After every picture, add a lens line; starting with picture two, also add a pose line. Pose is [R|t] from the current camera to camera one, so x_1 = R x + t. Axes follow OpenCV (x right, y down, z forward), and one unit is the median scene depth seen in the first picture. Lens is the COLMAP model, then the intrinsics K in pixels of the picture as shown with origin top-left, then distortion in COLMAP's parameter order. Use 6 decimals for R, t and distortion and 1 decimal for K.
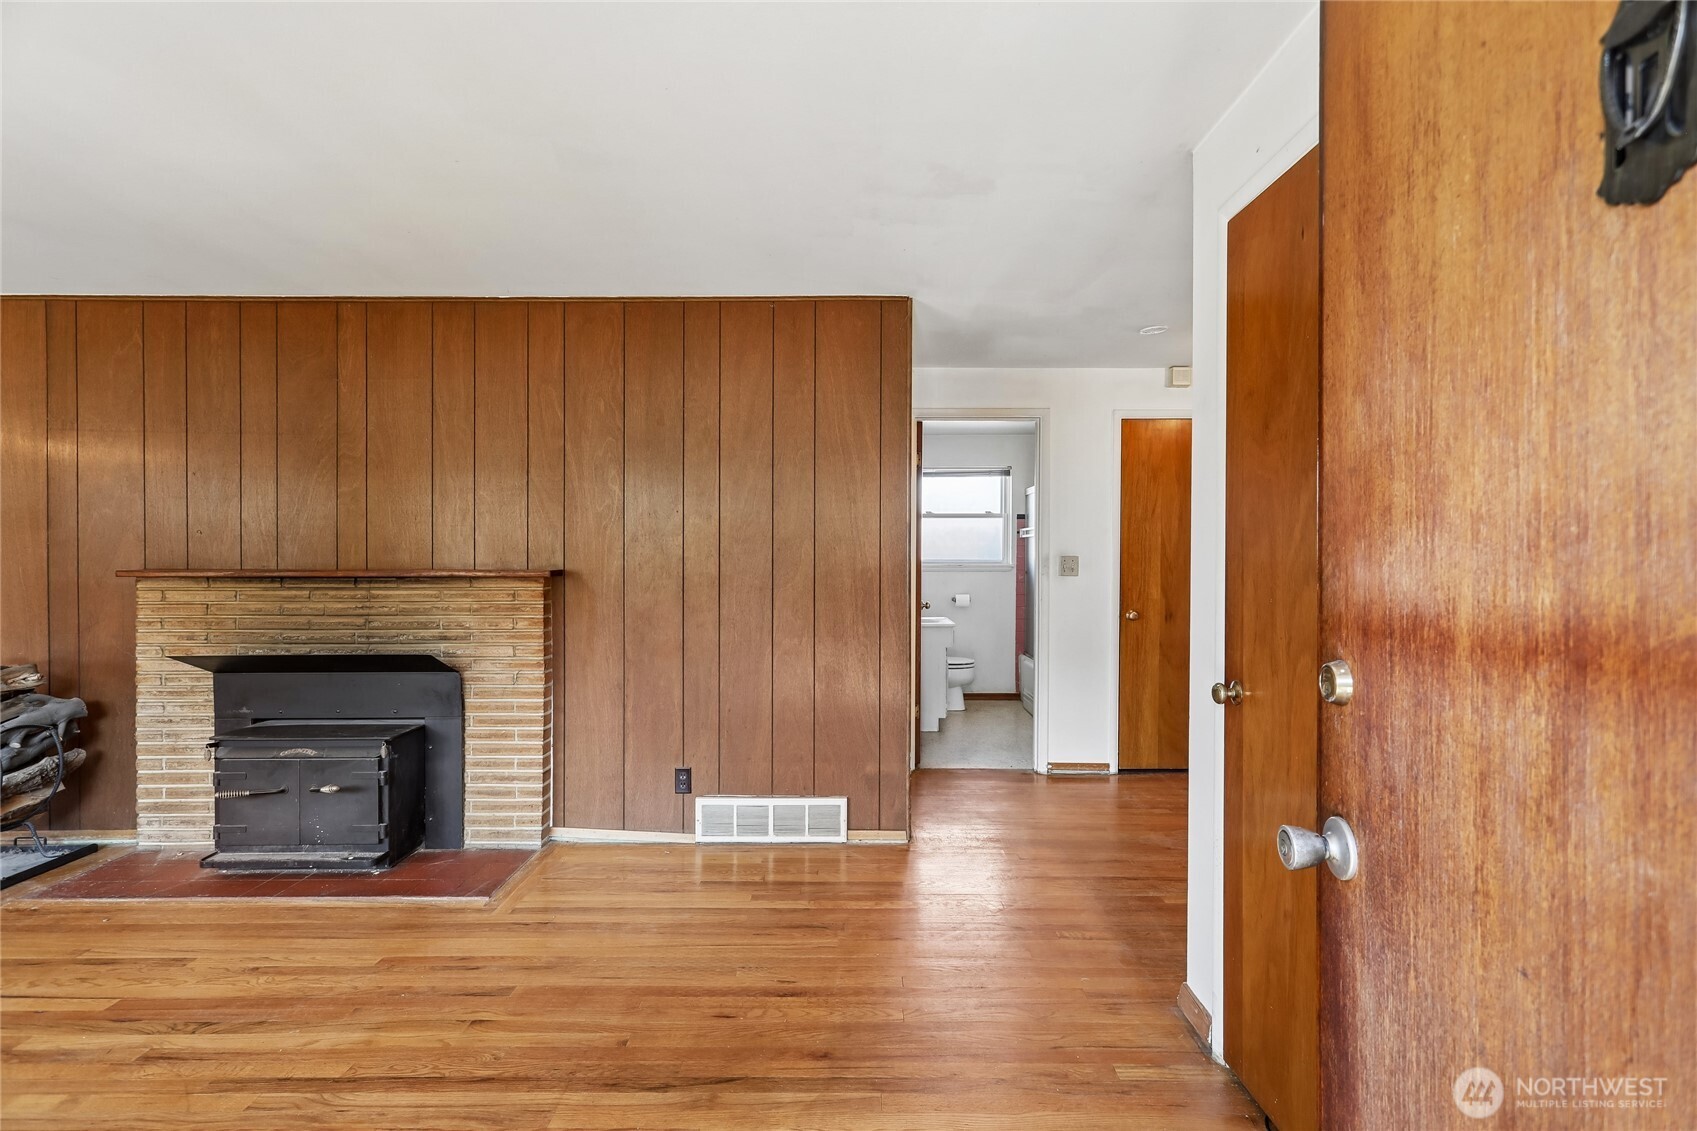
lens RADIAL K [[812.7, 0, 851.5], [0, 812.7, 562.8], [0, 0, 1]] dist [0.009425, 0.001784]
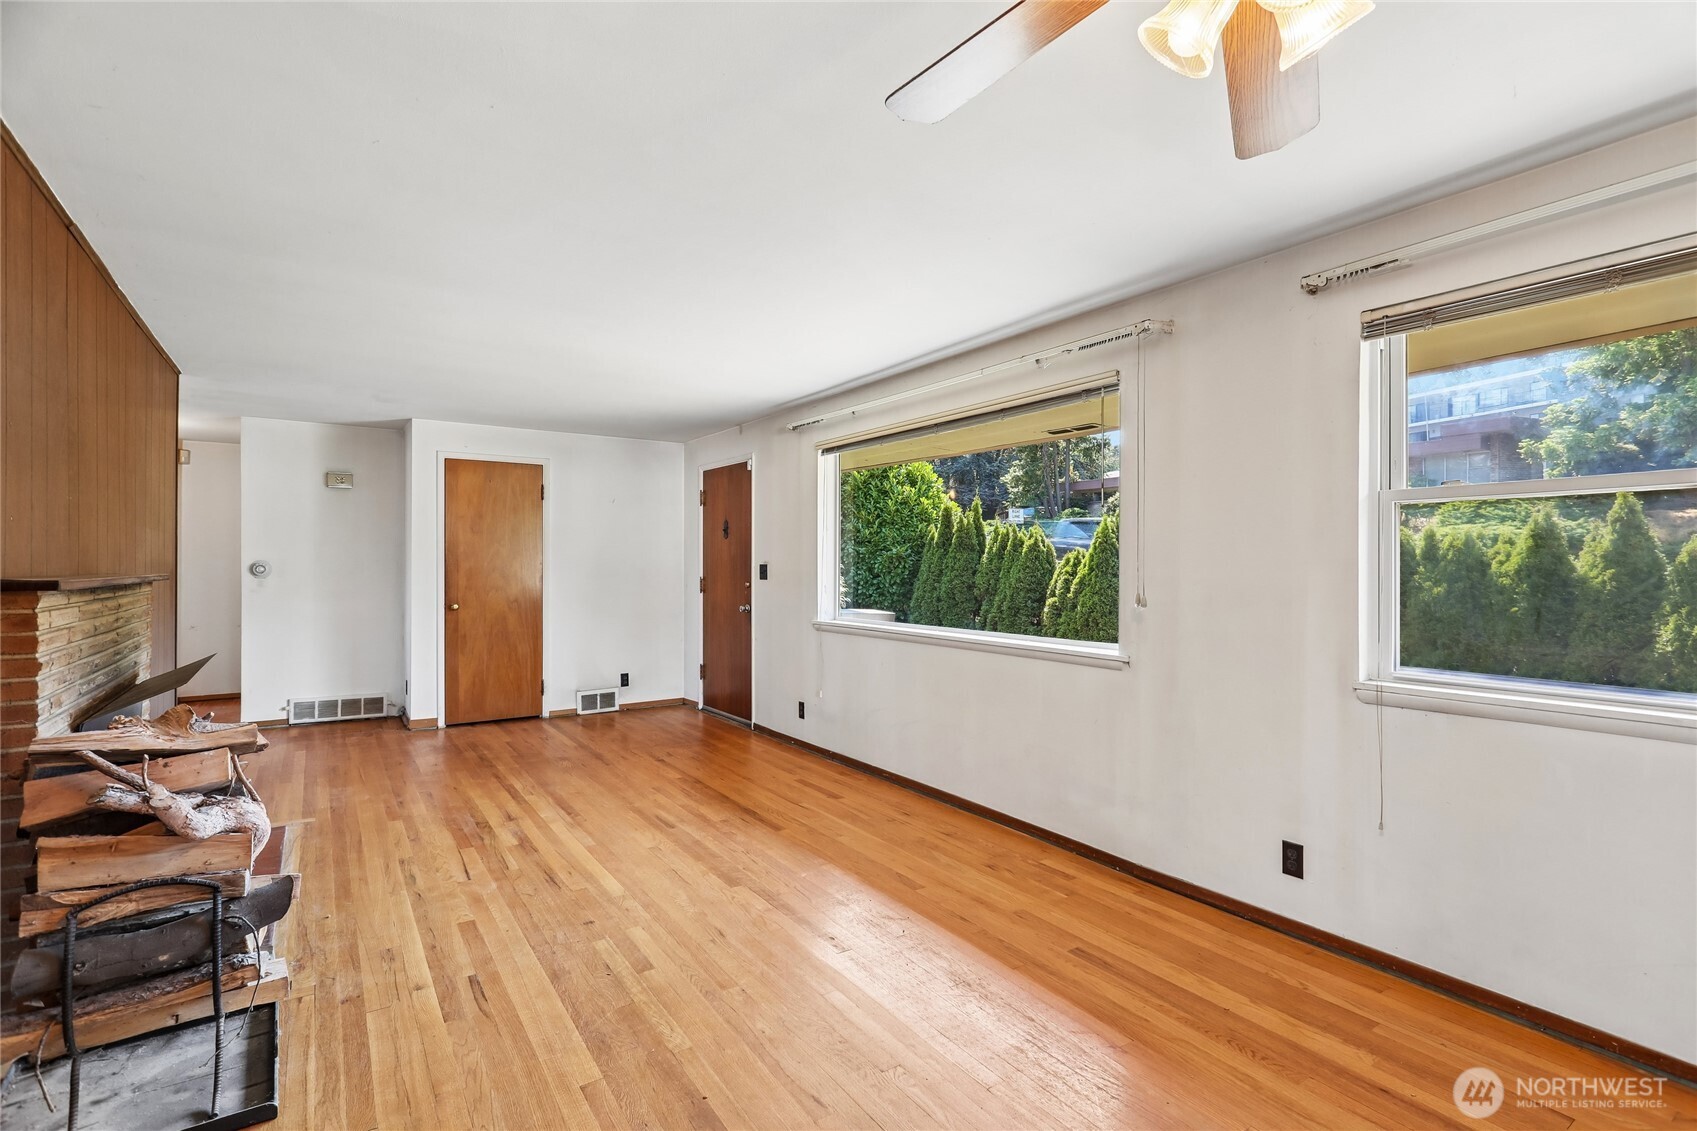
lens RADIAL K [[812.7, 0, 848.3], [0, 812.7, 563.1], [0, 0, 1]] dist [0.009425, 0.001784]
pose [[-0.557887, 0.002483, 0.829913, -1.732099], [0.003236, 0.999994, -0.000817, -0.002899], [-0.829911, 0.002230, -0.557892, 0.842837]]
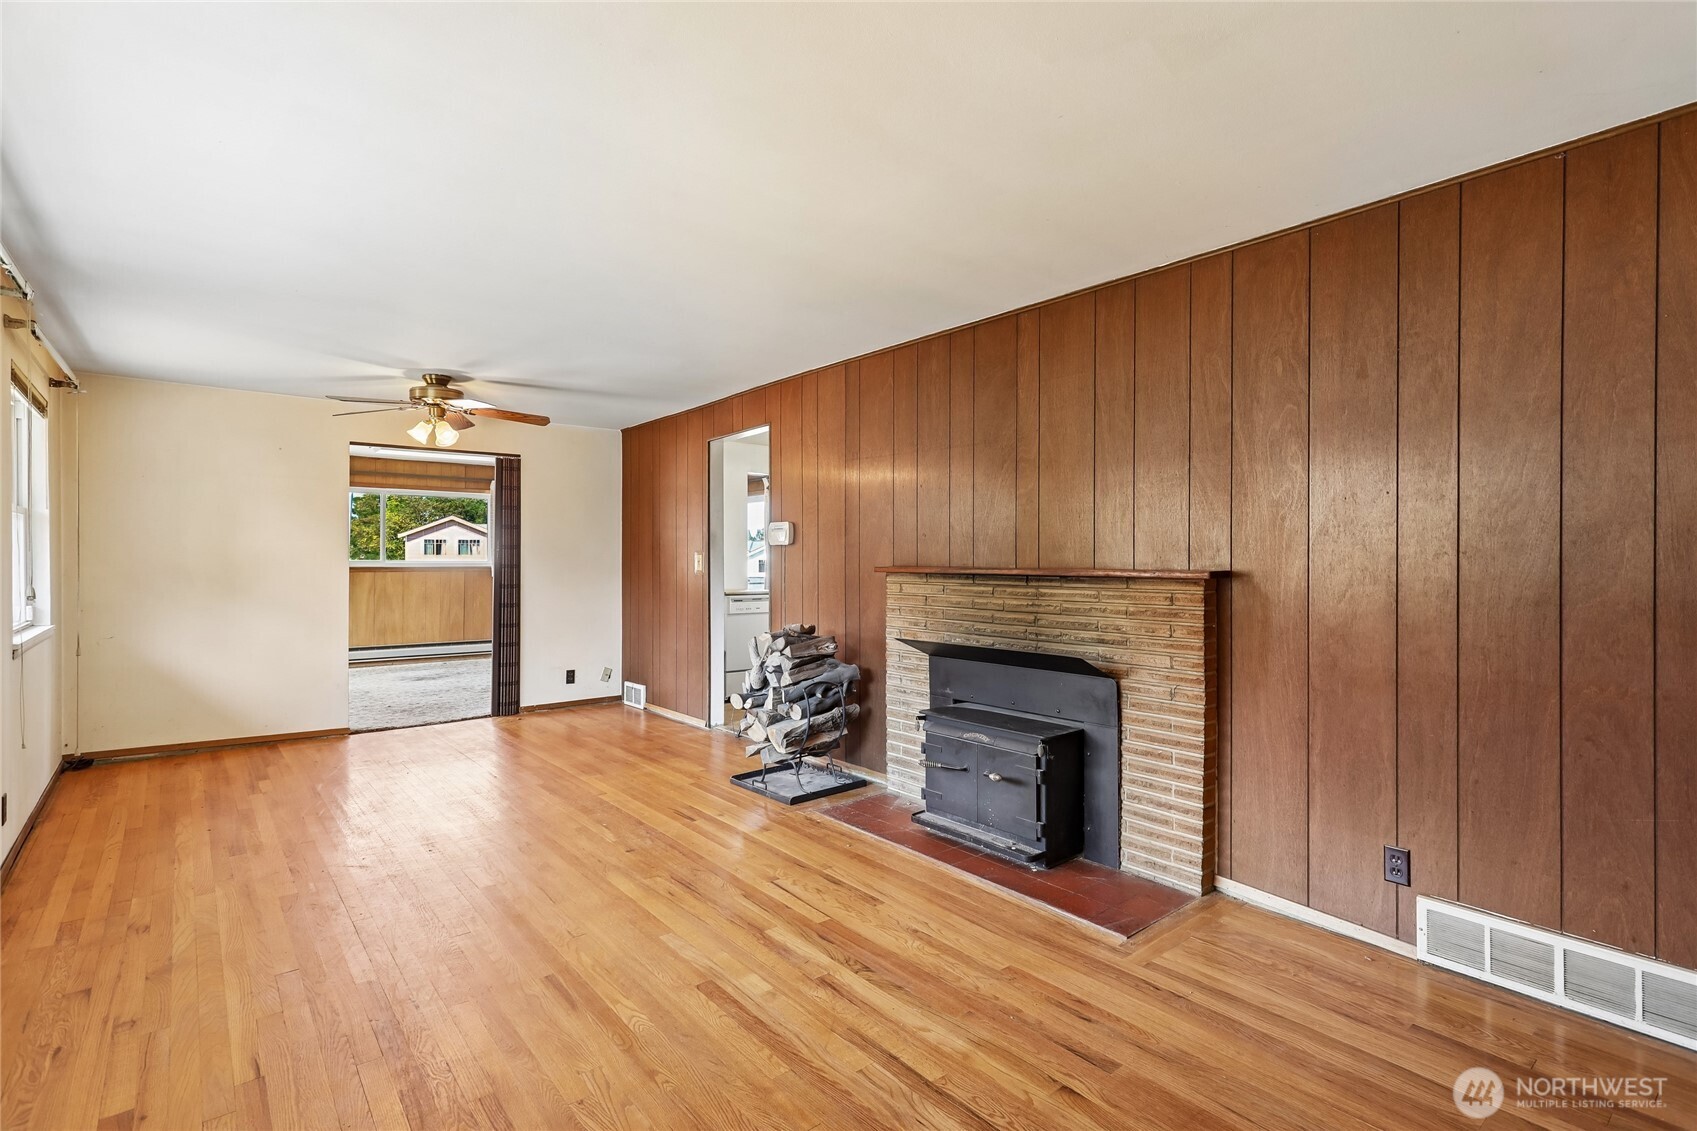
lens RADIAL K [[812.7, 0, 850.6], [0, 812.7, 558.1], [0, 0, 1]] dist [0.009425, 0.001784]
pose [[0.642639, 0.000378, -0.766169, 0.037111], [-0.005535, 0.999976, -0.004148, 0.001213], [0.766149, 0.006907, 0.642626, 0.165091]]
